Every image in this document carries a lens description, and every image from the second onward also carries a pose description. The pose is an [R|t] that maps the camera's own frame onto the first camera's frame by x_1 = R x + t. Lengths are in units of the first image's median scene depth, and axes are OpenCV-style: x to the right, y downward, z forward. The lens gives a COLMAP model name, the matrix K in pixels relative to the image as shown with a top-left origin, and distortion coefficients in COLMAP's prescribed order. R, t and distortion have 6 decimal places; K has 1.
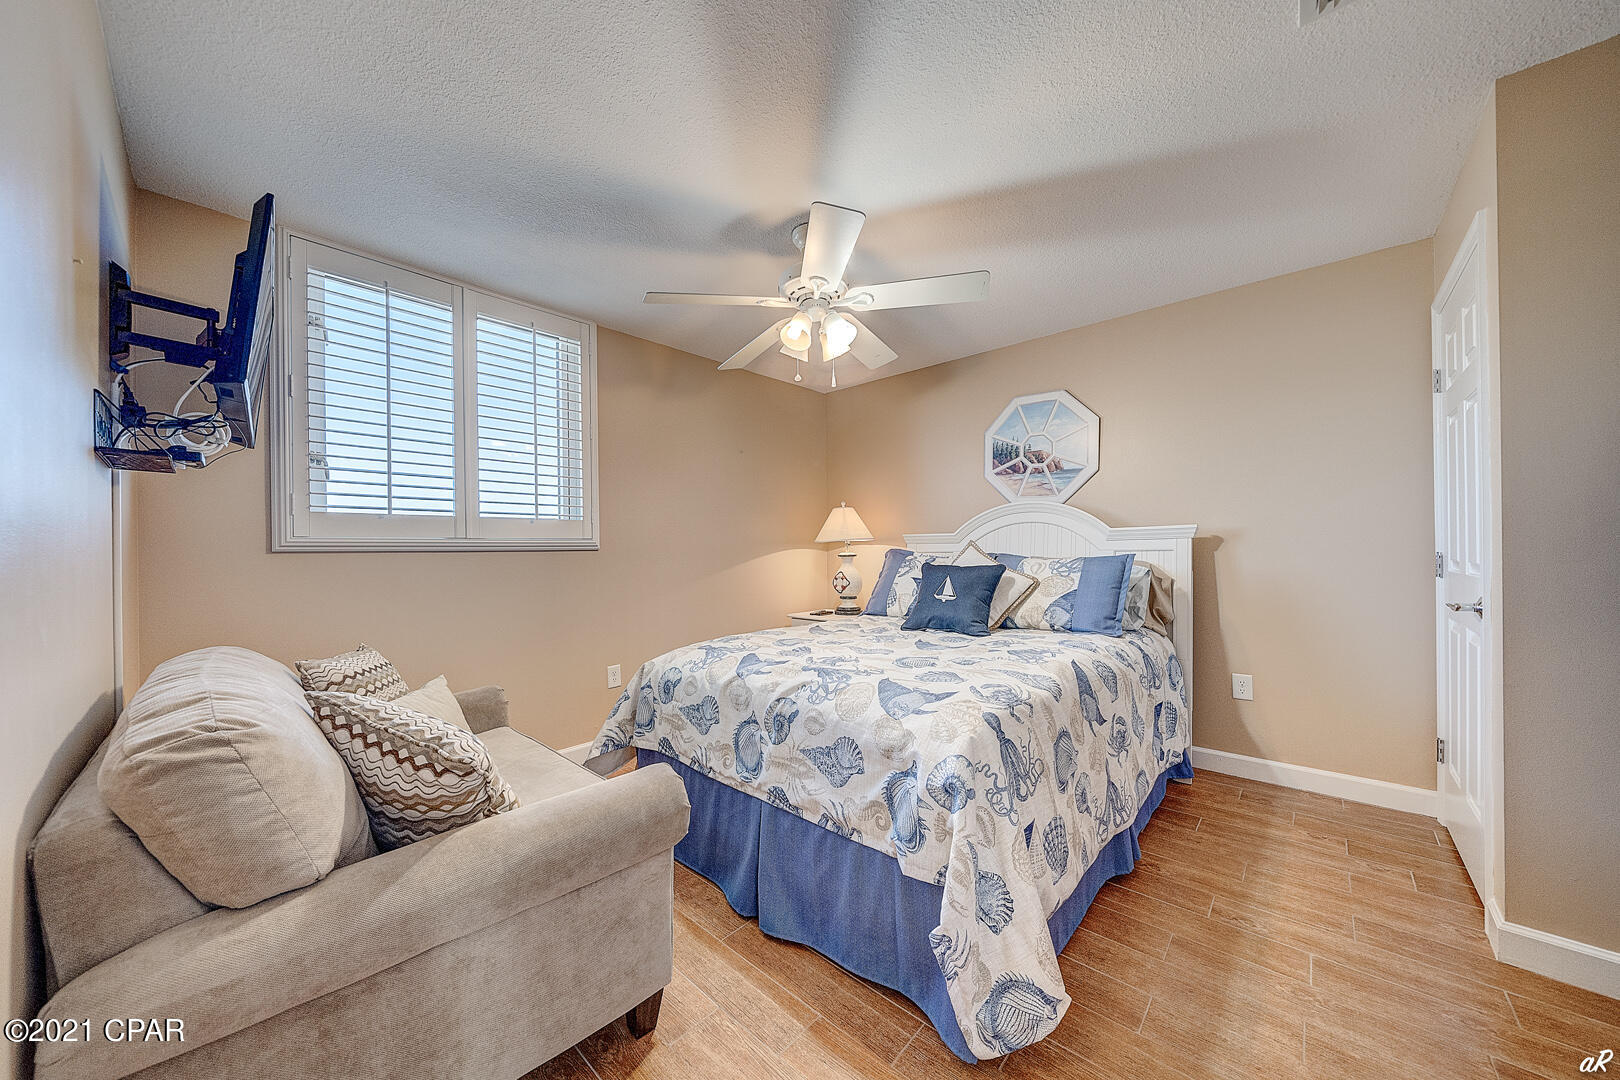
lens RADIAL K [[550.2, 0, 802.0], [0, 550.2, 544.3], [0, 0, 1]] dist [-0.000320, -0.000082]
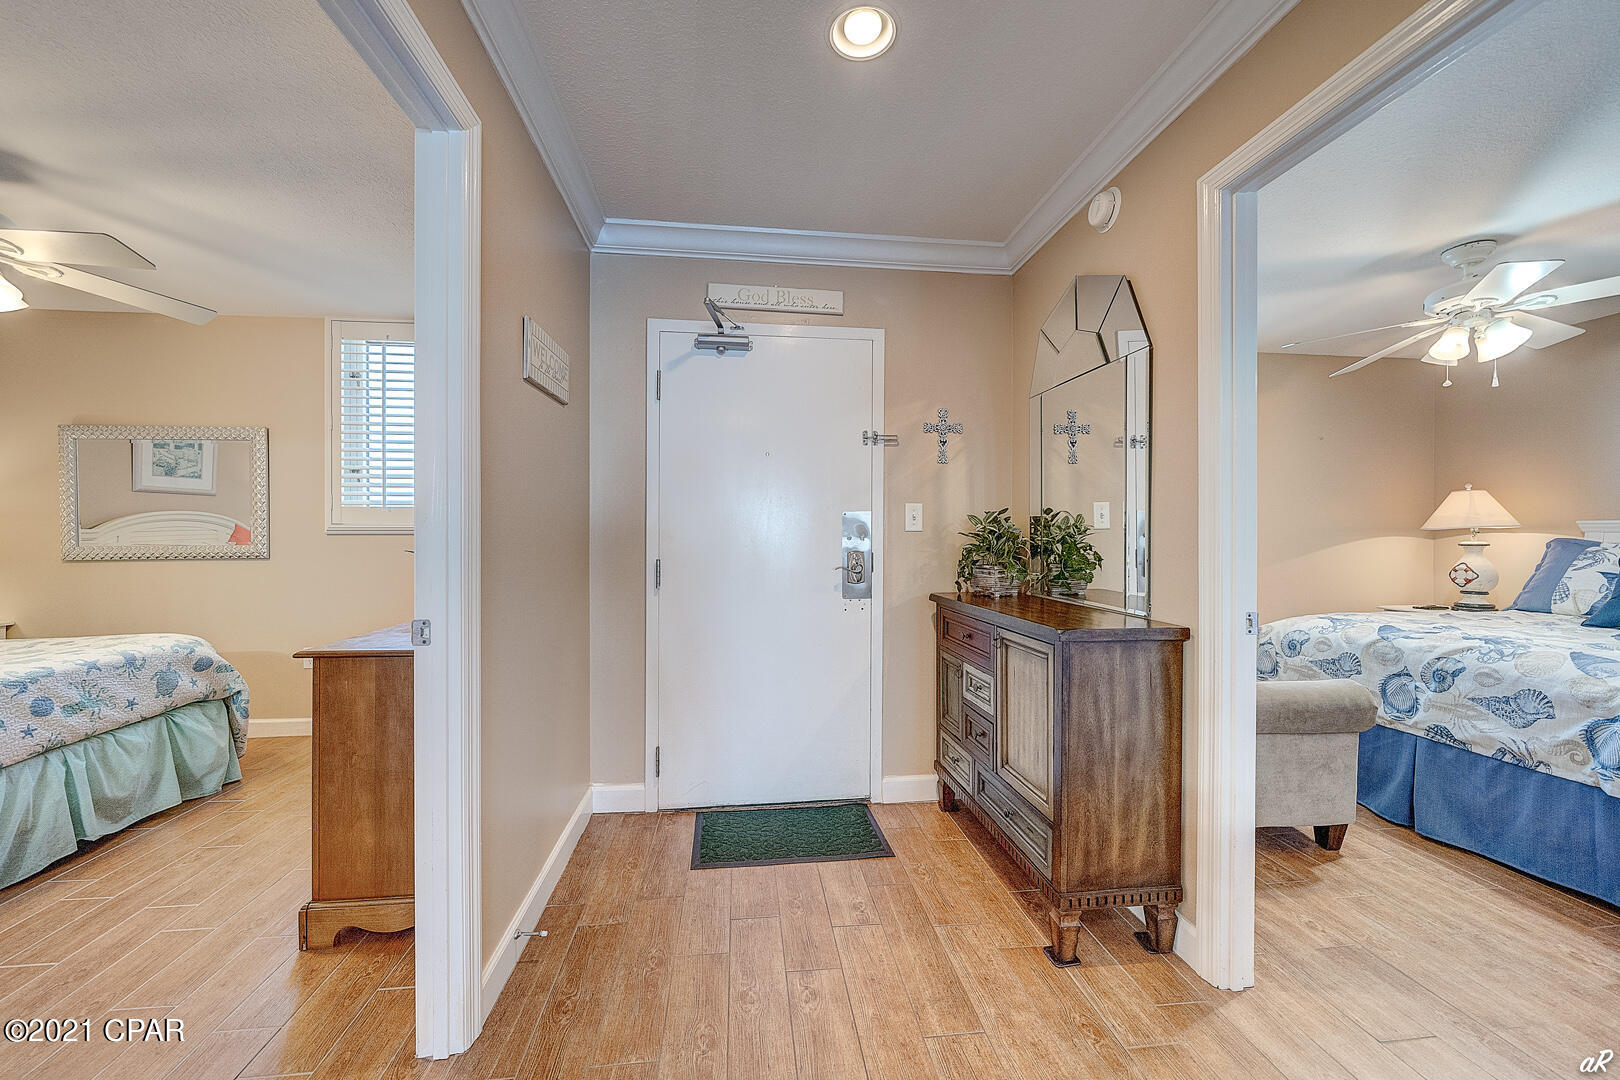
lens RADIAL K [[596.1, 0, 808.5], [0, 596.1, 537.4], [0, 0, 1]] dist [0.000328, 0.000400]
pose [[0.764691, 0.014644, -0.644231, -0.264425], [-0.003924, 0.999829, 0.018069, -0.010235], [0.644386, -0.011289, 0.764617, -0.939934]]
